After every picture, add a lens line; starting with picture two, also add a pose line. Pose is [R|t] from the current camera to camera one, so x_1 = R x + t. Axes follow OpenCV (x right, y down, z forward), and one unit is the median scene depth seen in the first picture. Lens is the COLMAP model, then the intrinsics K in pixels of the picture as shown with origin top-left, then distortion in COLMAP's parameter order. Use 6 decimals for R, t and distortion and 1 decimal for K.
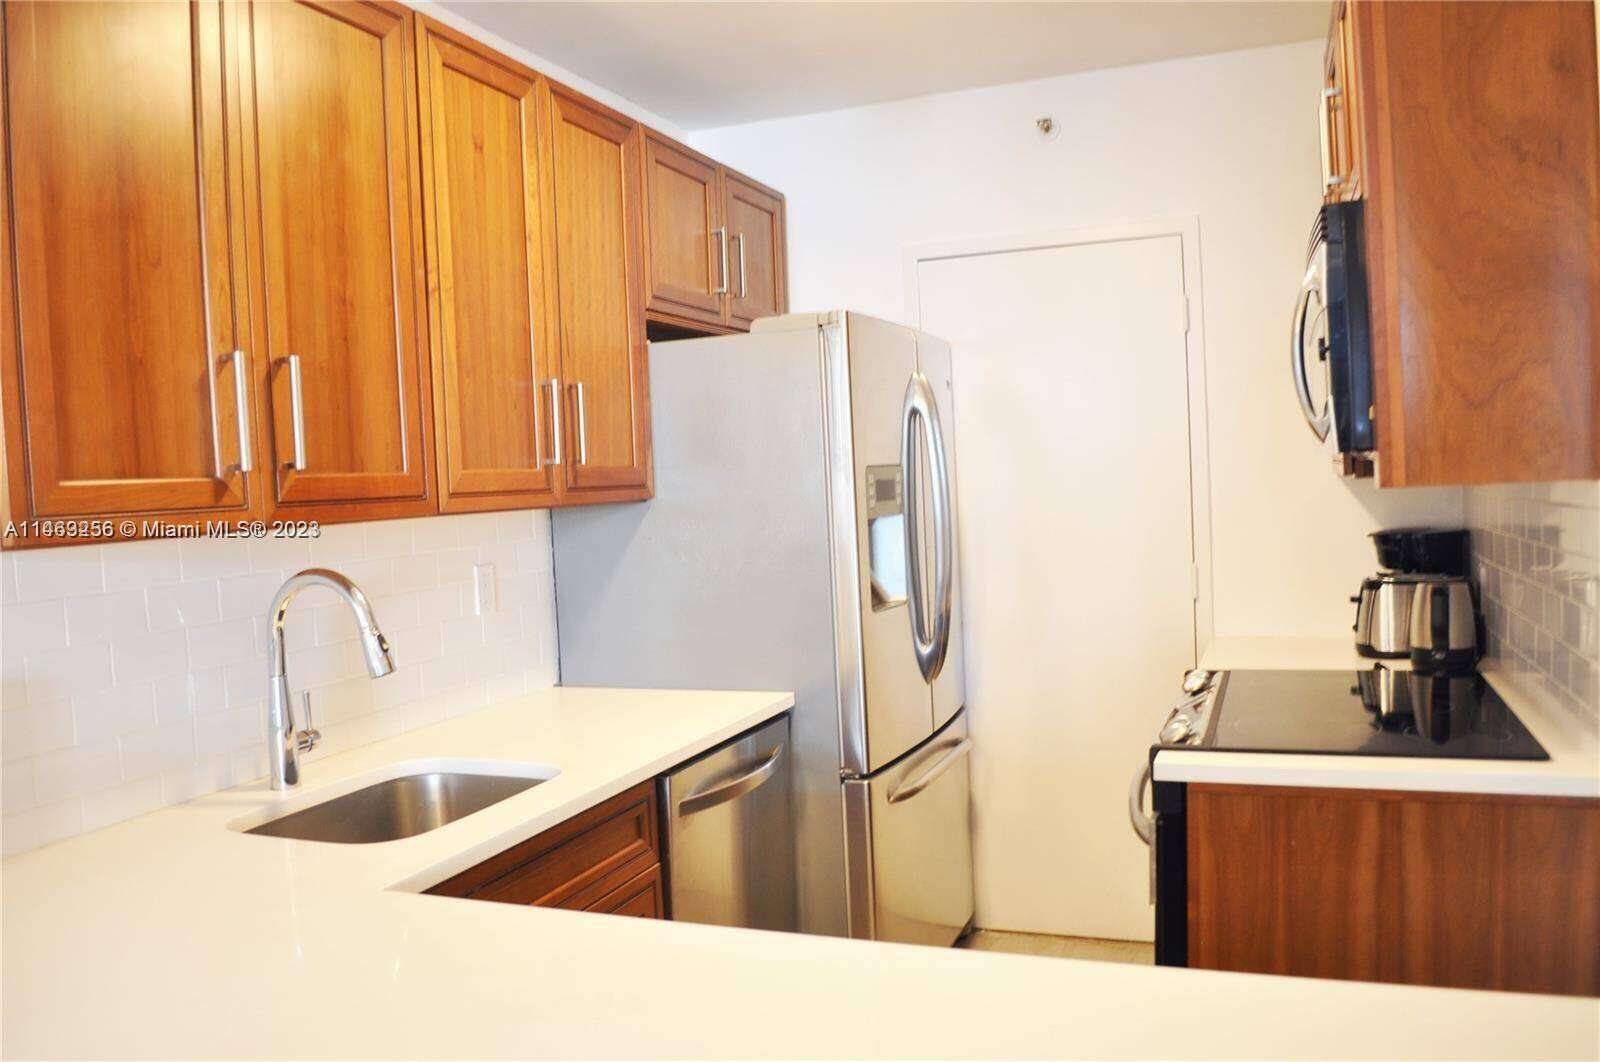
lens RADIAL K [[1267.0, 0, 793.7], [0, 1267.0, 533.6], [0, 0, 1]] dist [-0.079502, 0.010783]
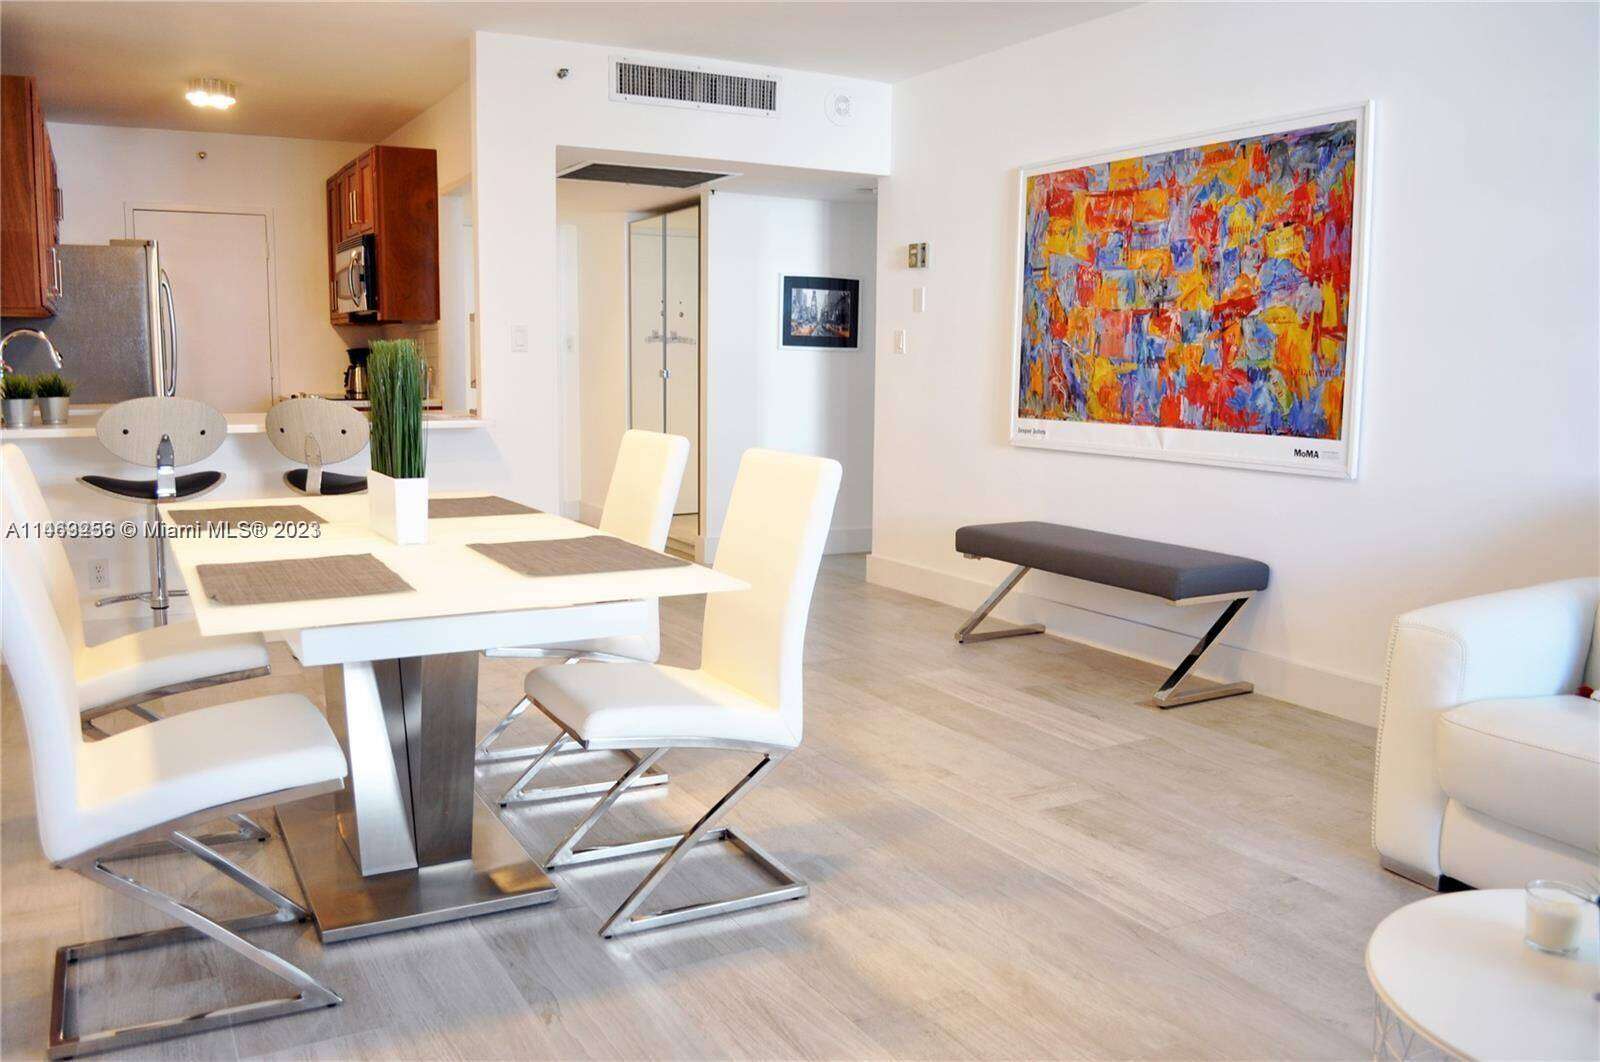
lens RADIAL K [[1267.0, 0, 793.7], [0, 1267.0, 533.6], [0, 0, 1]] dist [-0.079502, 0.010783]
pose [[0.632707, -0.063541, 0.771780, -0.985311], [0.001070, 0.996699, 0.081182, 0.176286], [-0.774390, -0.050539, 0.630687, -1.364986]]
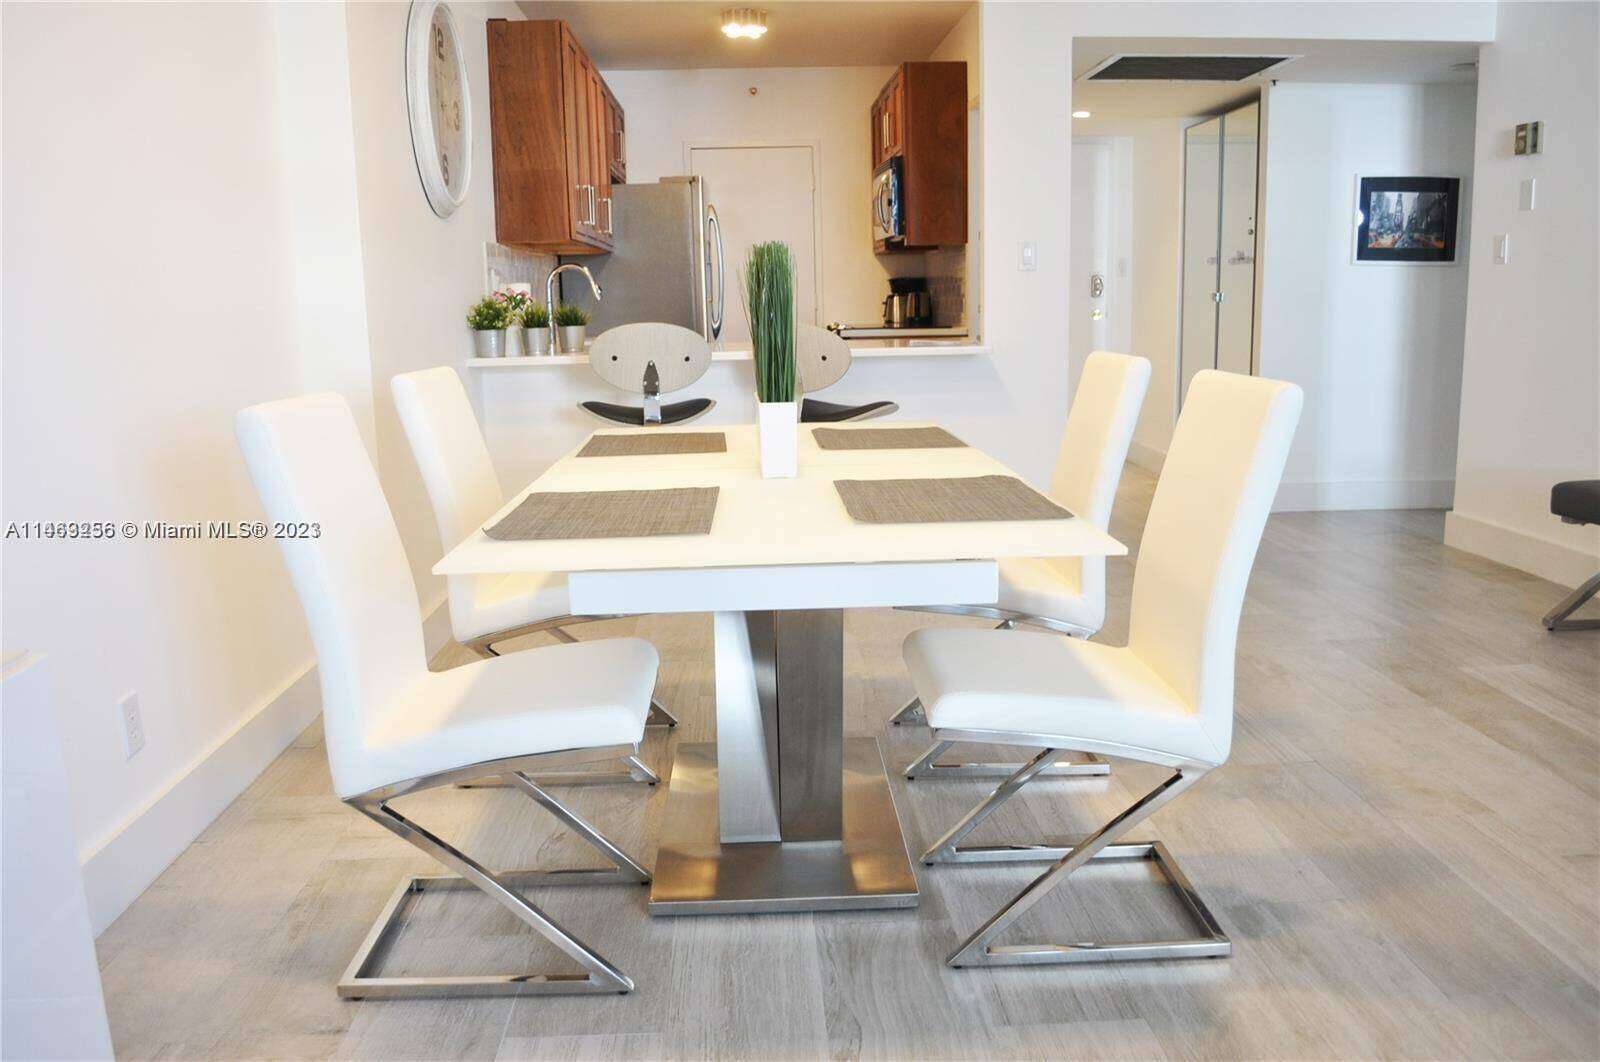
lens RADIAL K [[1267.0, 0, 793.7], [0, 1267.0, 533.6], [0, 0, 1]] dist [-0.079502, 0.010783]
pose [[0.914221, -0.057609, 0.401100, -0.780026], [0.005921, 0.991636, 0.128931, 0.188409], [-0.405173, -0.115496, 0.906915, -1.313550]]
